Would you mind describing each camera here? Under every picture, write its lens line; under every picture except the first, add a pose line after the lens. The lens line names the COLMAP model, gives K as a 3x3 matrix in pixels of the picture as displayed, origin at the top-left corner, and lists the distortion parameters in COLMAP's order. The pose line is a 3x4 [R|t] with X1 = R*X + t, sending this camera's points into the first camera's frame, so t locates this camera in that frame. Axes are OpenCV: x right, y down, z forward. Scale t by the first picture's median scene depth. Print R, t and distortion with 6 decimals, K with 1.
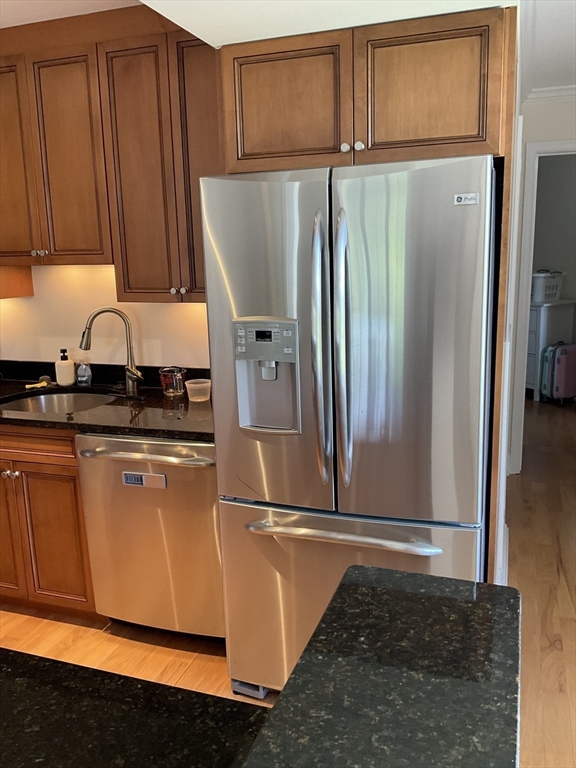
lens RADIAL K [[636.6, 0, 288.0], [0, 636.6, 384.0], [0, 0, 1]] dist [0.130129, -0.251495]
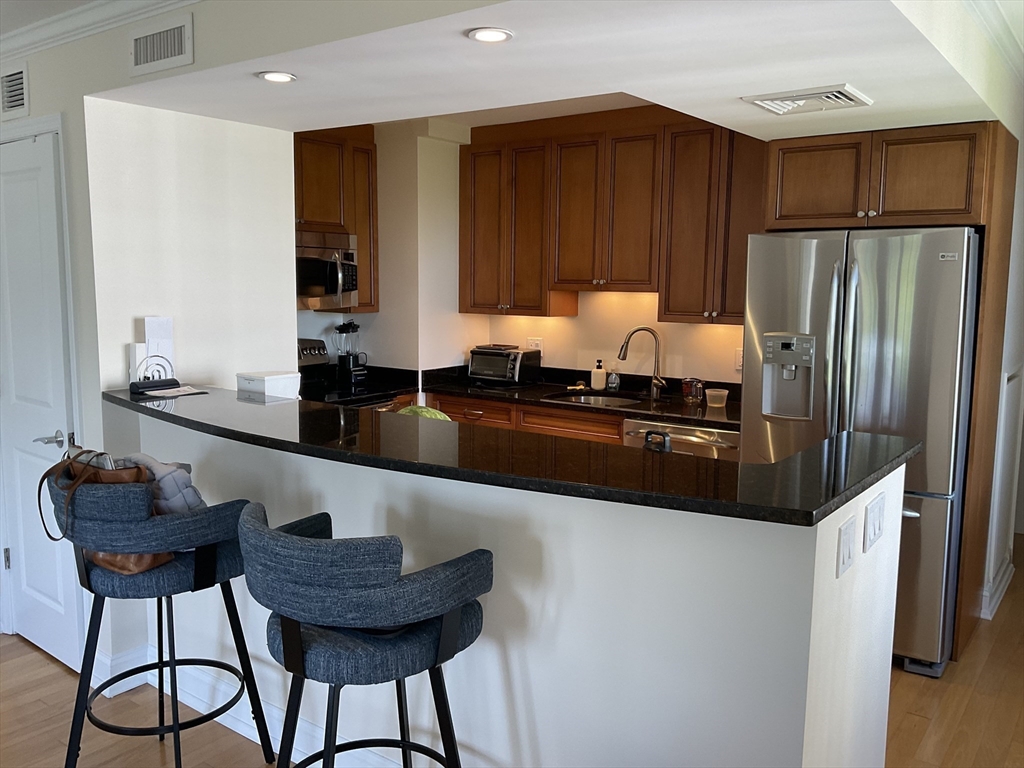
lens RADIAL K [[848.9, 0, 512.0], [0, 848.9, 384.0], [0, 0, 1]] dist [0.130129, -0.251495]
pose [[0.954504, 0.069627, -0.289954, -0.047169], [-0.092286, 0.993595, -0.065205, 0.135301], [0.283557, 0.088997, 0.954817, -0.697362]]
